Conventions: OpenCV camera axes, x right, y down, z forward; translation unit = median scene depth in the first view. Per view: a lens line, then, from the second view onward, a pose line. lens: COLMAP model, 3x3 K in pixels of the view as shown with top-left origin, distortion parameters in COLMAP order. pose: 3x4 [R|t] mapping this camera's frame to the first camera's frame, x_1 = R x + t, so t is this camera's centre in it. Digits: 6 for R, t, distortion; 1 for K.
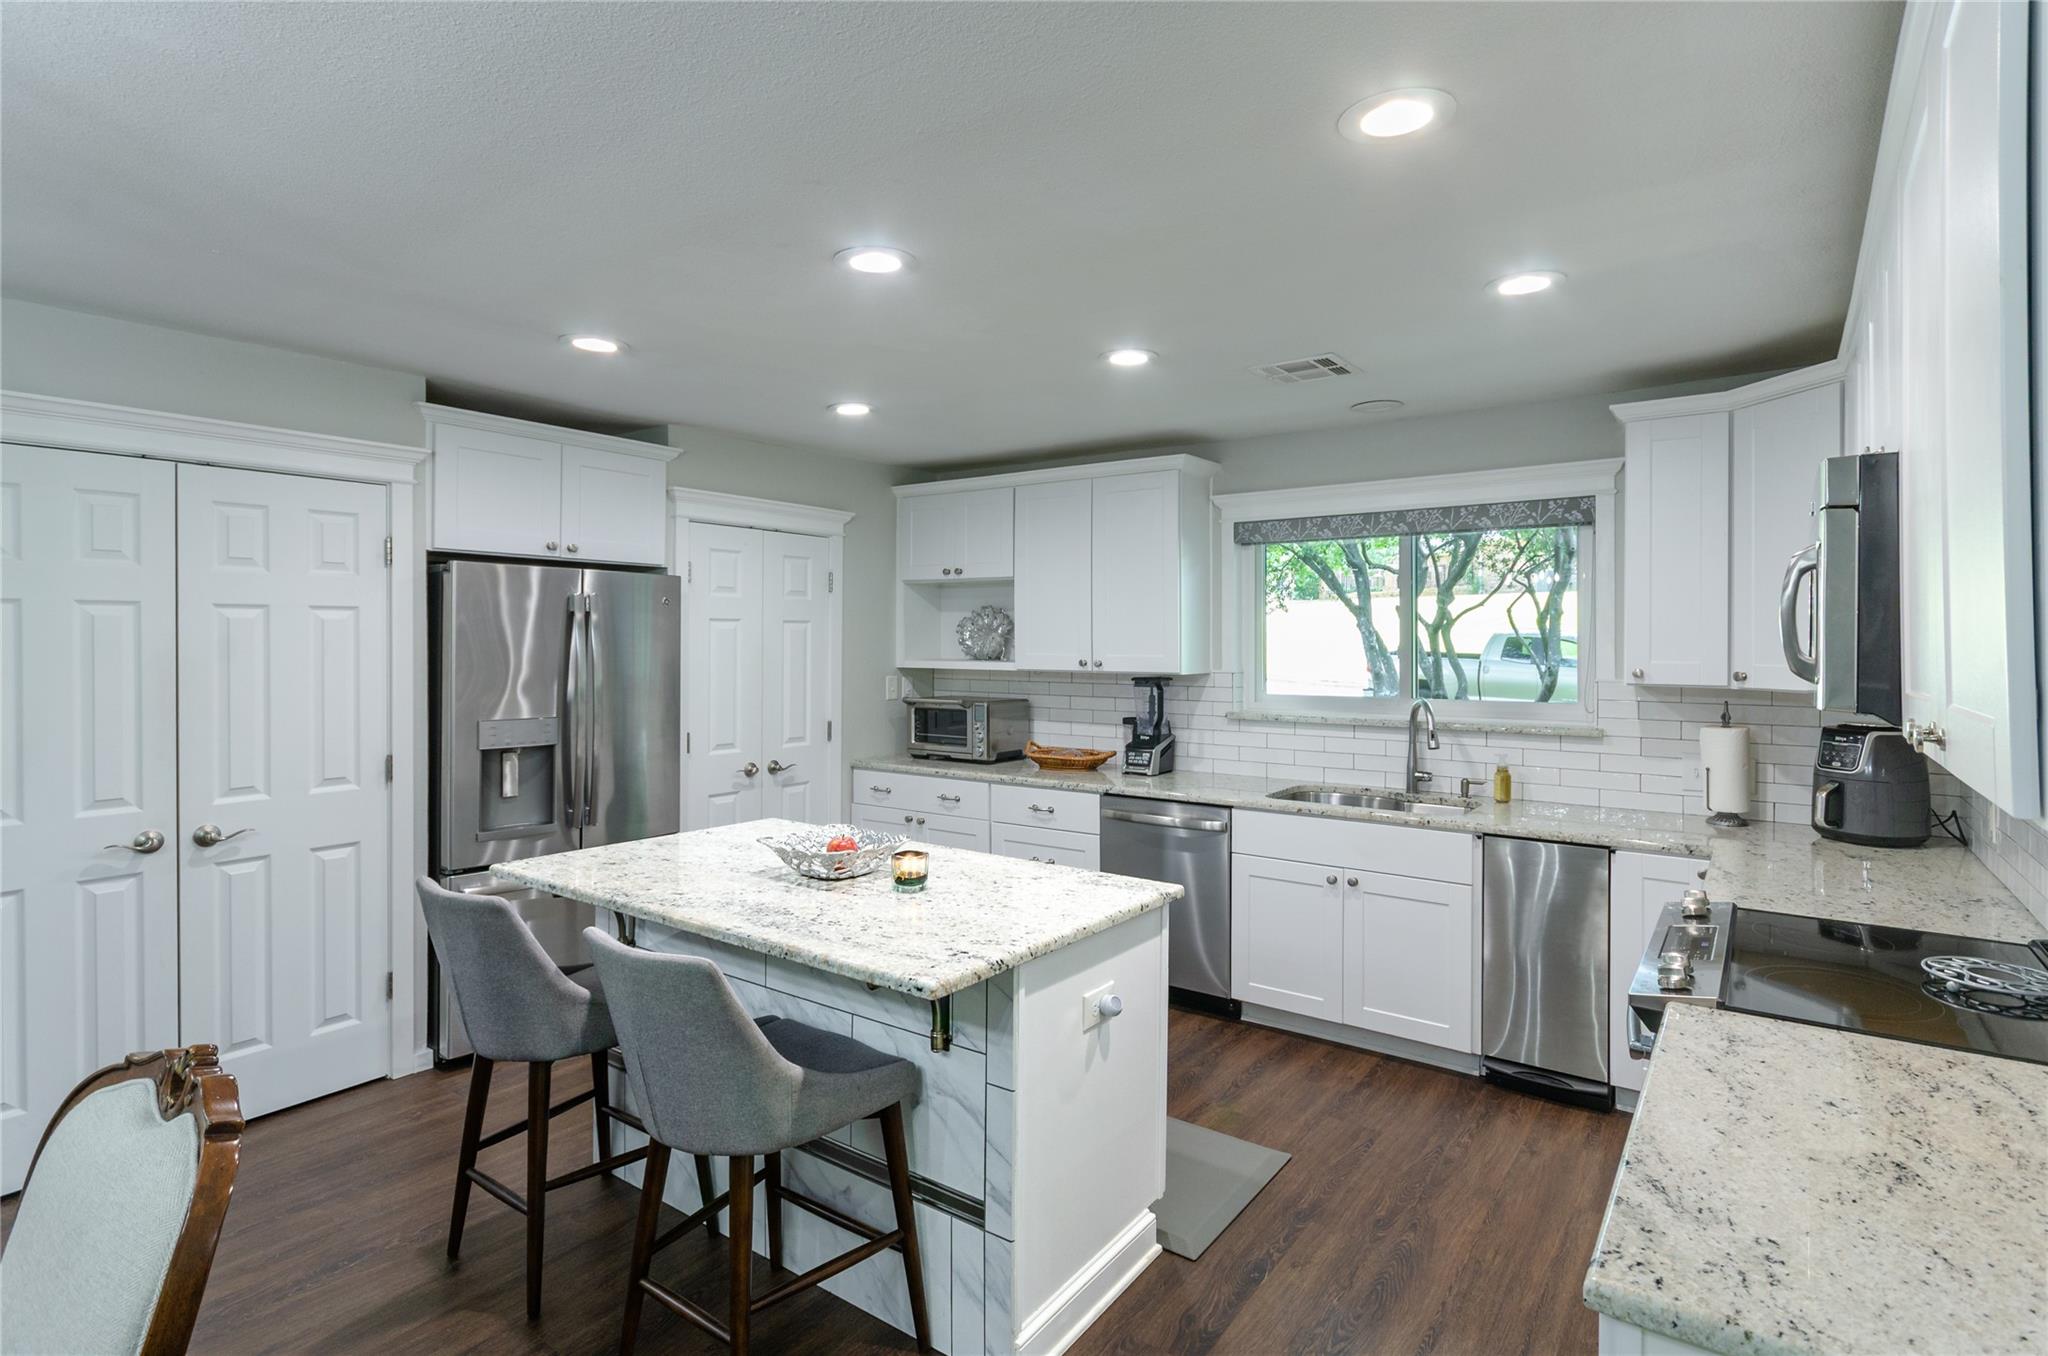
lens RADIAL K [[1024.0, 0, 1070.6], [0, 1024.0, 642.1], [0, 0, 1]] dist [0.005467, -0.003915]
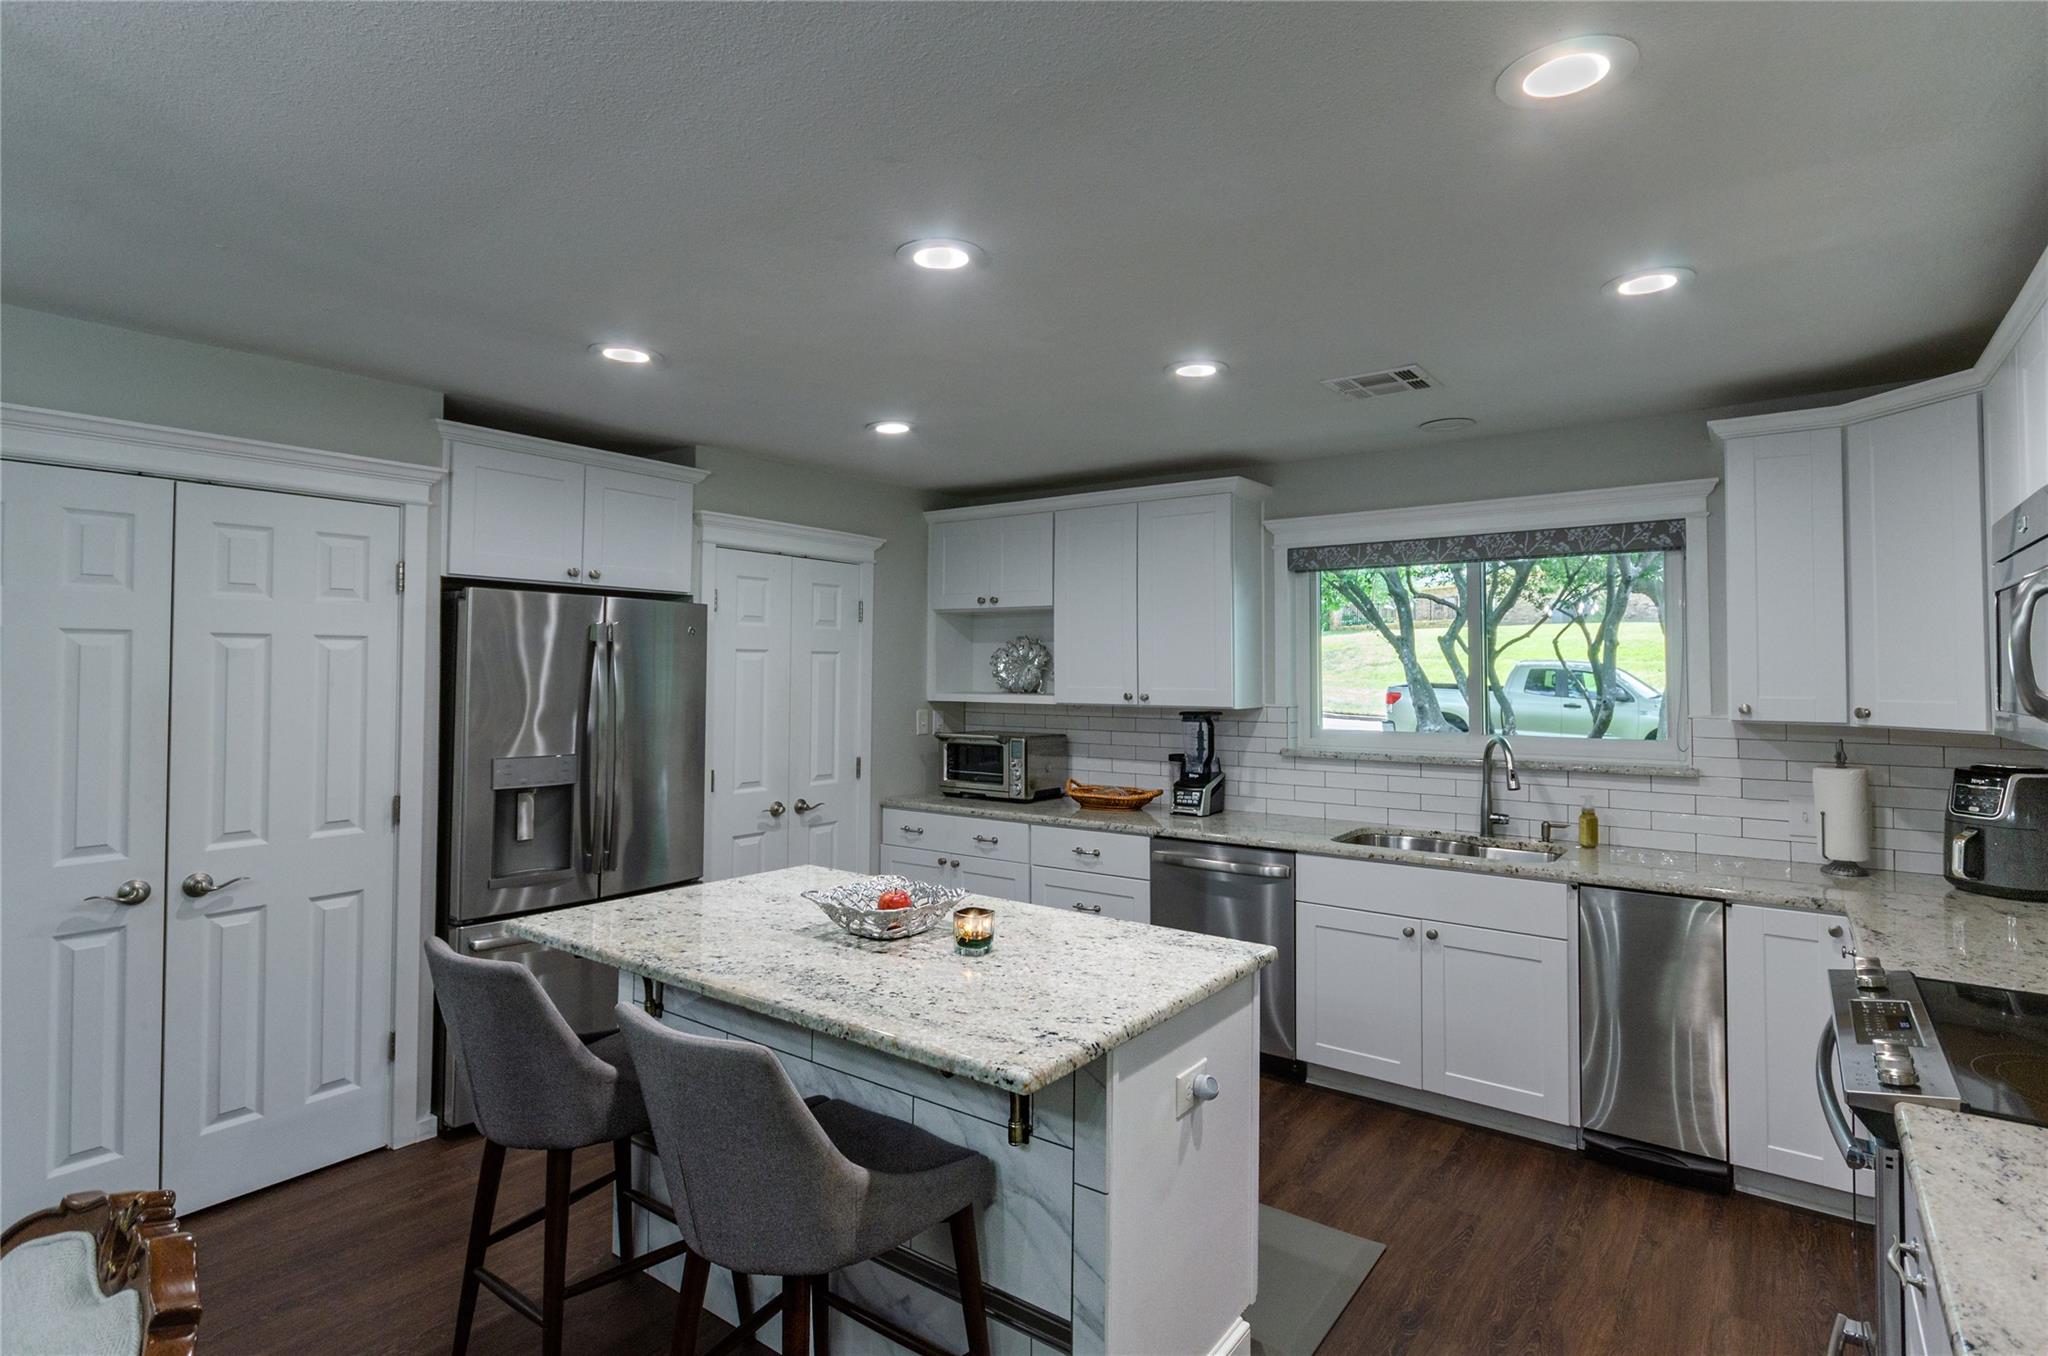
lens RADIAL K [[1024.0, 0, 1070.6], [0, 1024.0, 641.9], [0, 0, 1]] dist [0.005467, -0.003915]
pose [[0.999982, 0.000708, -0.005938, -0.048928], [-0.000891, 0.999524, -0.030849, -0.001097], [0.005913, 0.030854, 0.999506, 0.071197]]
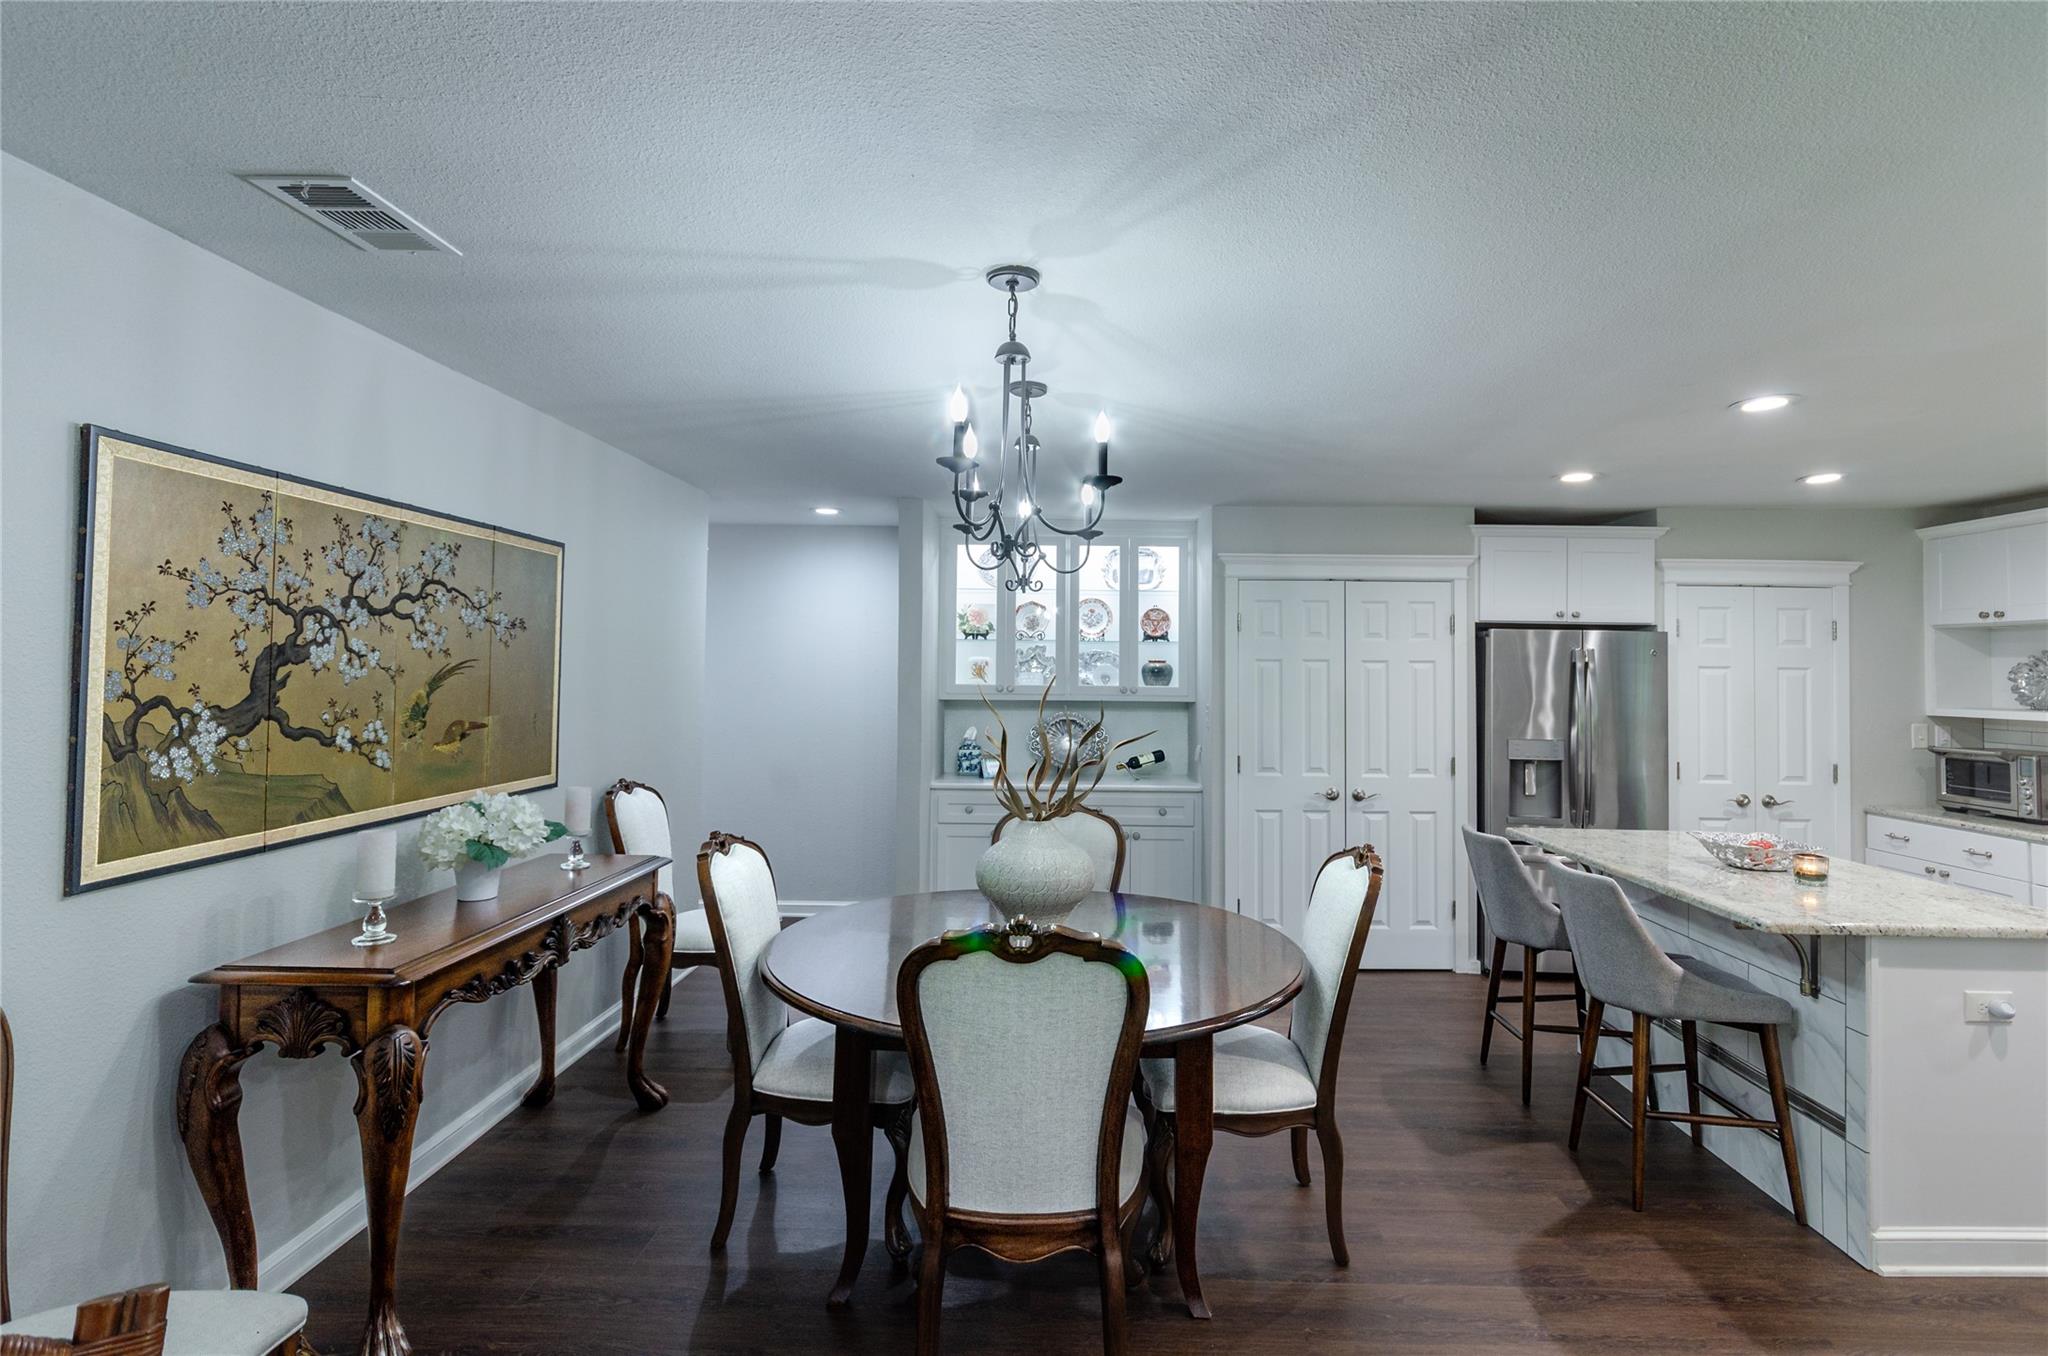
lens RADIAL K [[1024.0, 0, 1055.6], [0, 1024.0, 641.7], [0, 0, 1]] dist [0.005467, -0.003915]
pose [[0.561682, -0.023459, -0.827021, 0.271572], [-0.011402, 0.999284, -0.036090, -0.000605], [0.827275, 0.029701, 0.561012, -0.354515]]
